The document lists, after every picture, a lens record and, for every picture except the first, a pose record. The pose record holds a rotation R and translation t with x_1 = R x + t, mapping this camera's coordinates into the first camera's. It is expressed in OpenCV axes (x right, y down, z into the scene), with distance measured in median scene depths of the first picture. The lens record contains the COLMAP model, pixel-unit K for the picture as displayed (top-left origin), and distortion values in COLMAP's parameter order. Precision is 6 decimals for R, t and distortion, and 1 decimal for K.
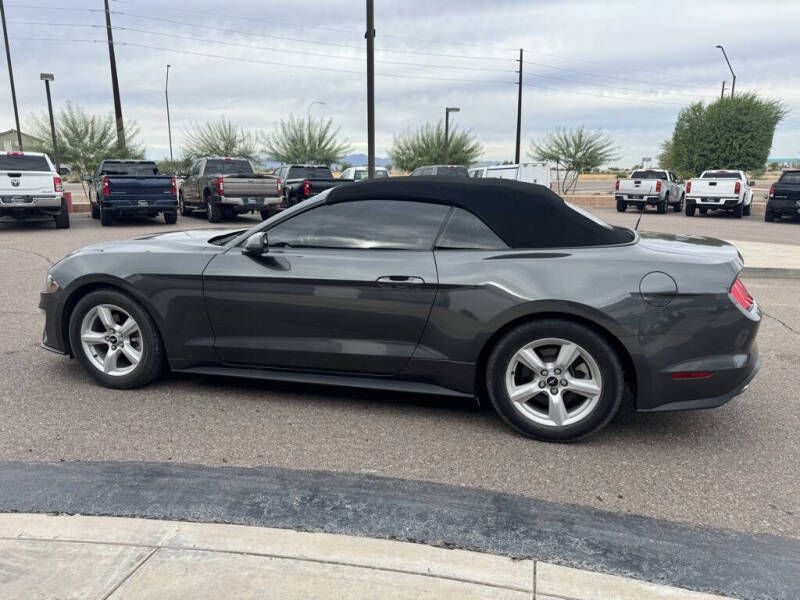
lens RADIAL K [[561.8, 0, 413.1], [0, 561.8, 286.9], [0, 0, 1]] dist [0.075648, -0.129676]
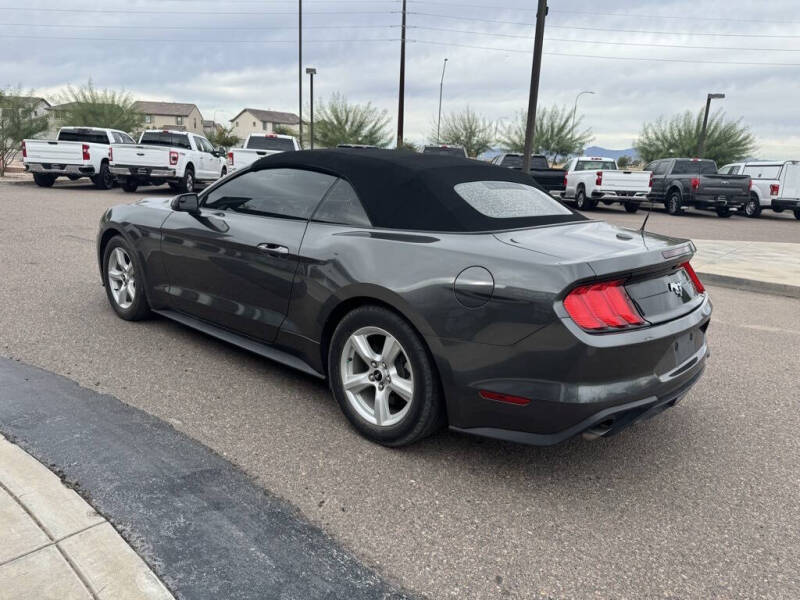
lens RADIAL K [[561.8, 0, 413.1], [0, 561.8, 286.9], [0, 0, 1]] dist [0.075648, -0.129676]
pose [[0.897211, 0.127859, -0.422688, 0.600502], [-0.122082, 0.991679, 0.040839, -0.014828], [0.424392, 0.014961, 0.905355, 0.189777]]
